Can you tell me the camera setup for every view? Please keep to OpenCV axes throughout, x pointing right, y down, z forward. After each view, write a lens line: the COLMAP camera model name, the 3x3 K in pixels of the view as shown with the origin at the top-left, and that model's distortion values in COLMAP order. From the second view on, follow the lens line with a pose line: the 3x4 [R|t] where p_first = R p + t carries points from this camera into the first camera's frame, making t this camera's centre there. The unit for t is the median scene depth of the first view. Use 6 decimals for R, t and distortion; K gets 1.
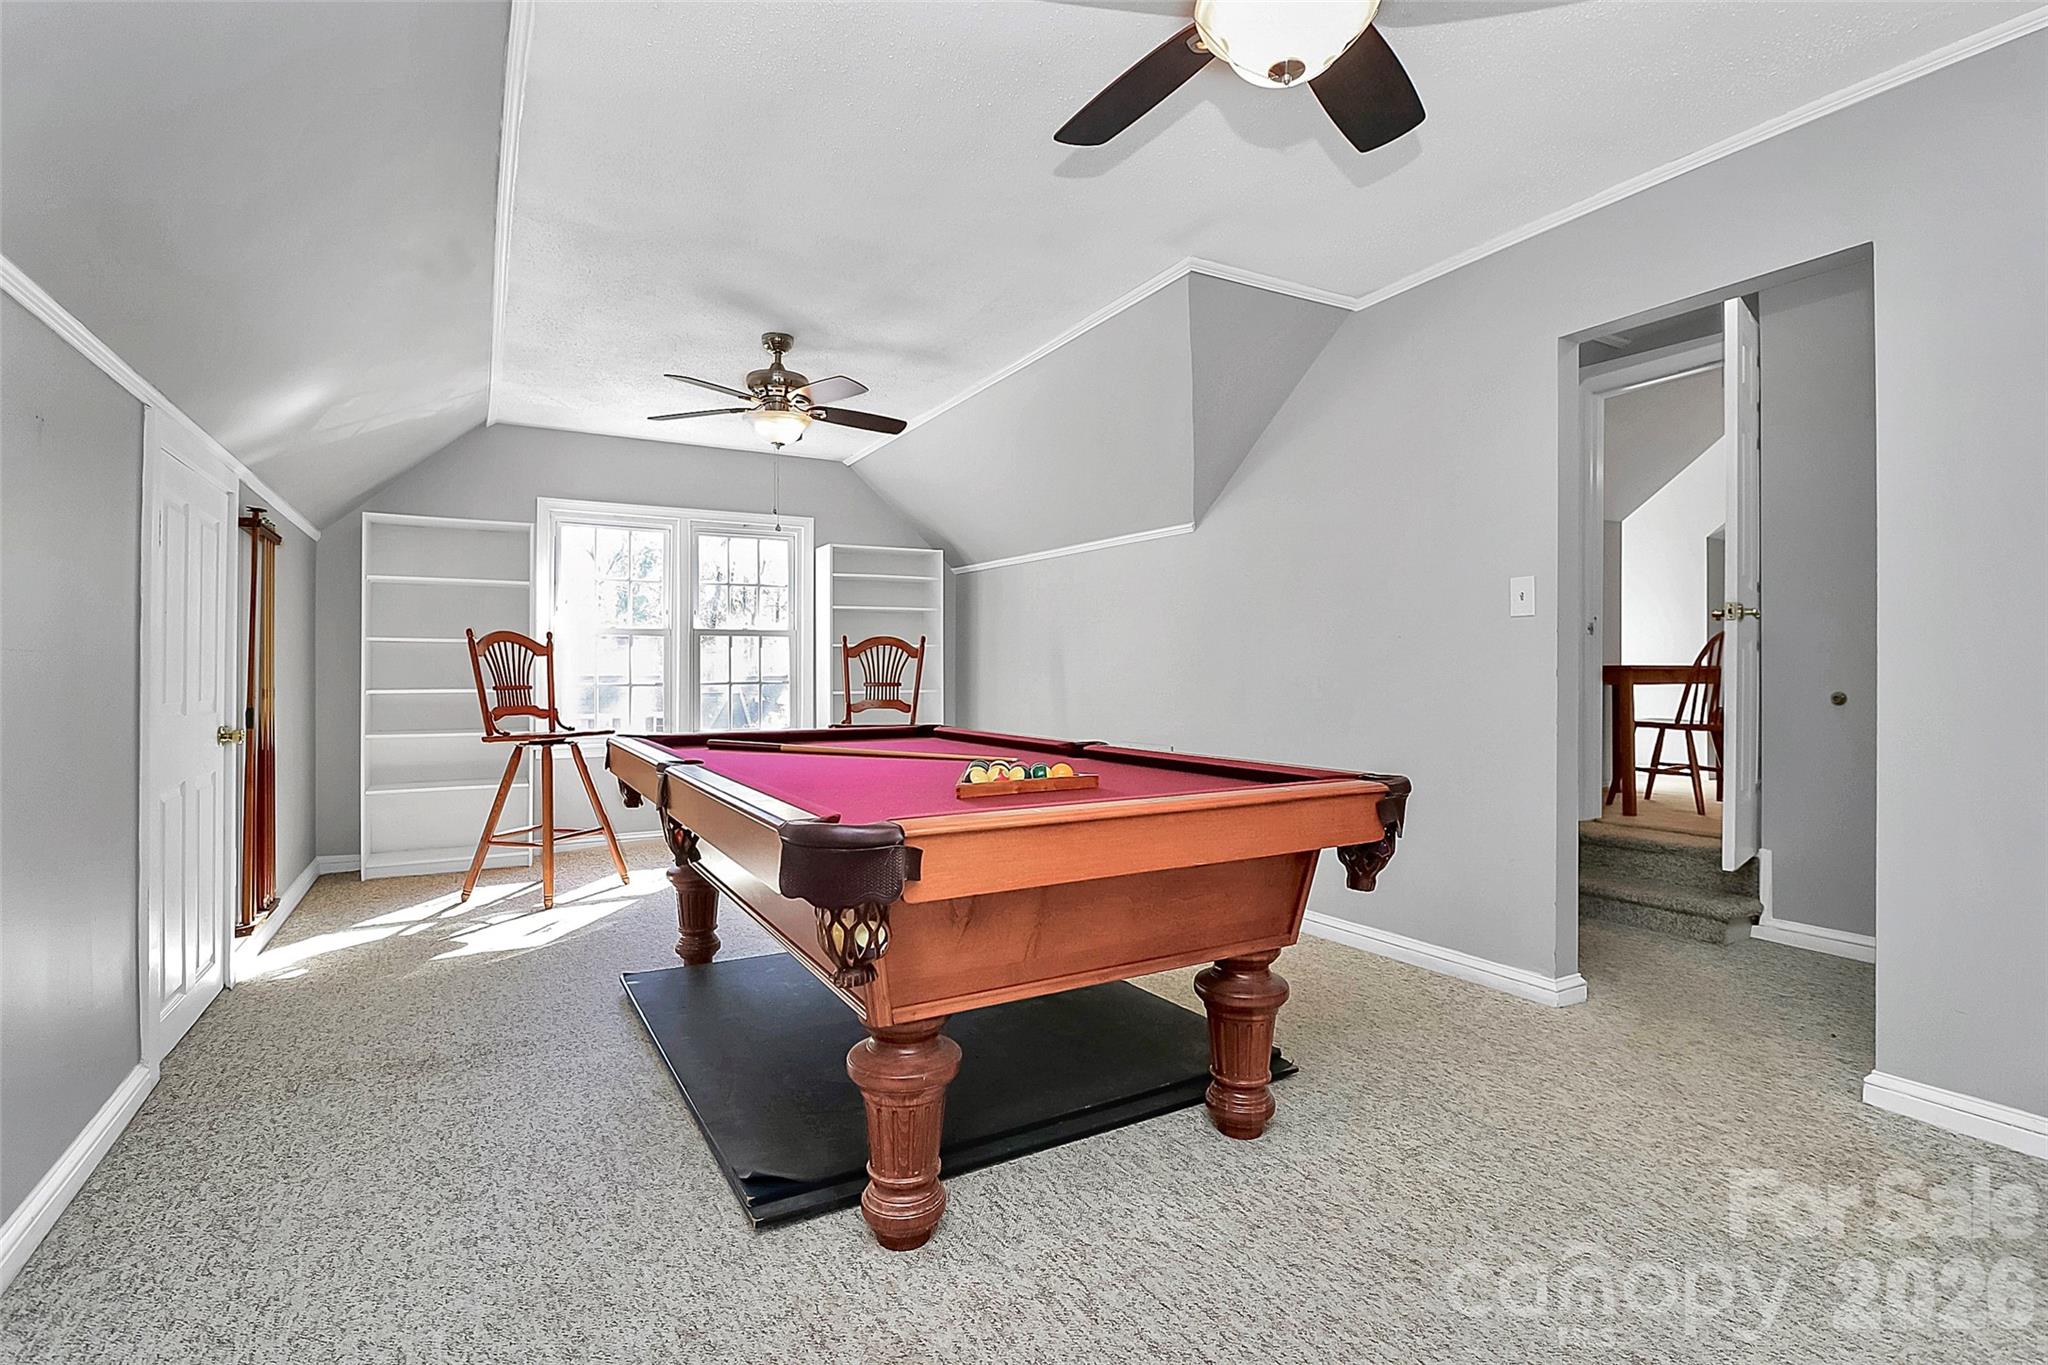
lens RADIAL K [[968.5, 0, 1015.4], [0, 968.5, 681.2], [0, 0, 1]] dist [0.002975, -0.014187]
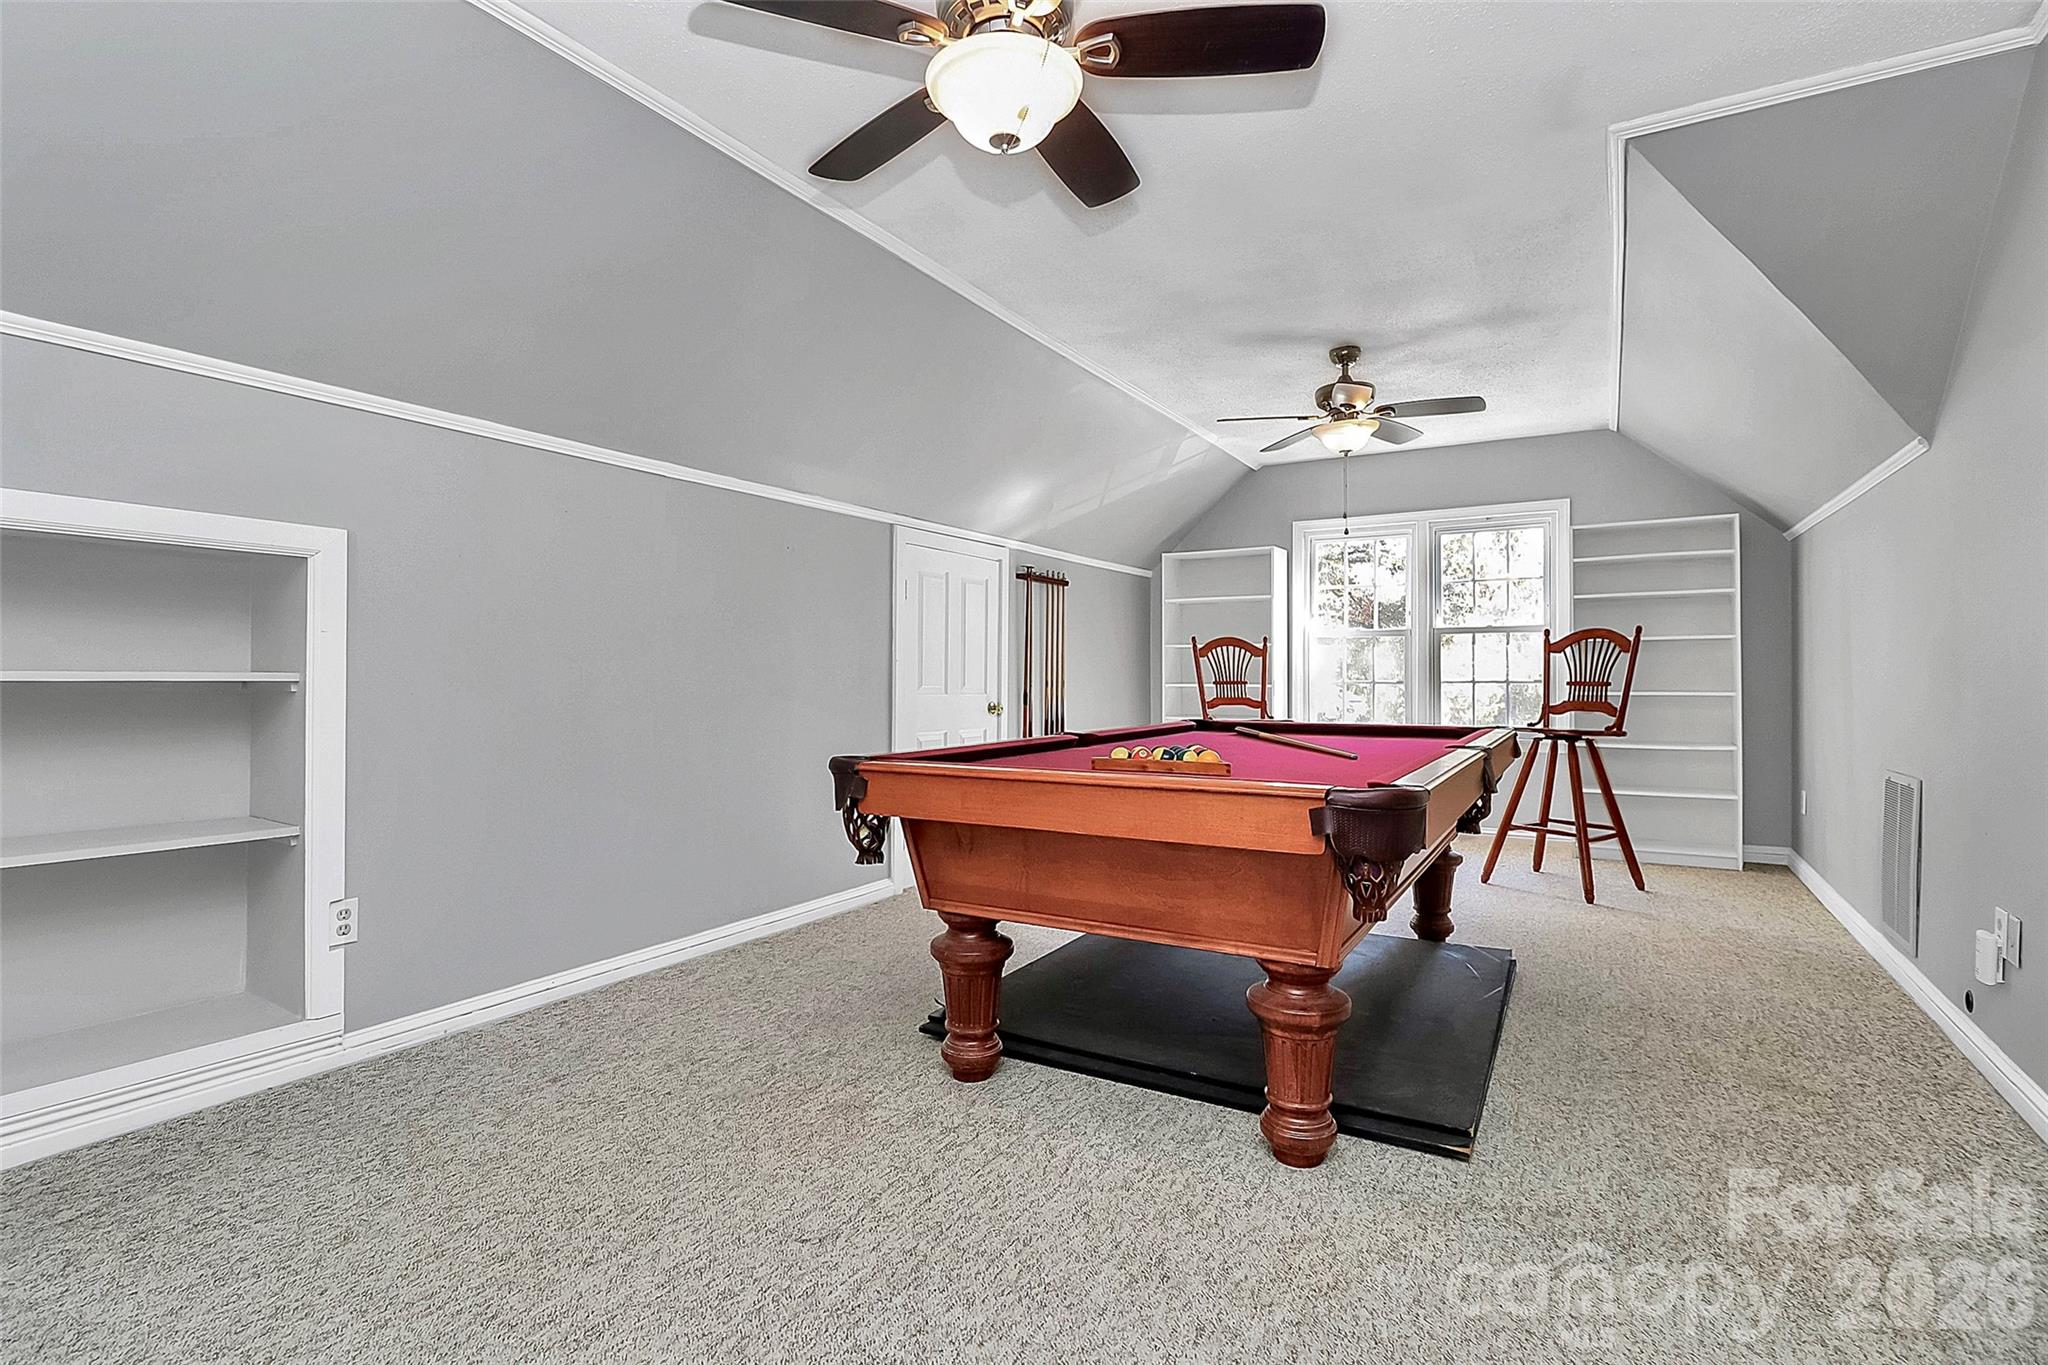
lens RADIAL K [[950.4, 0, 1025.6], [0, 950.4, 729.7], [0, 0, 1]] dist [-0.000086, -0.000017]
pose [[0.501750, 0.051527, -0.863477, 0.444384], [-0.006037, 0.998409, 0.056072, -0.000684], [0.864992, -0.022921, 0.501262, 0.160472]]
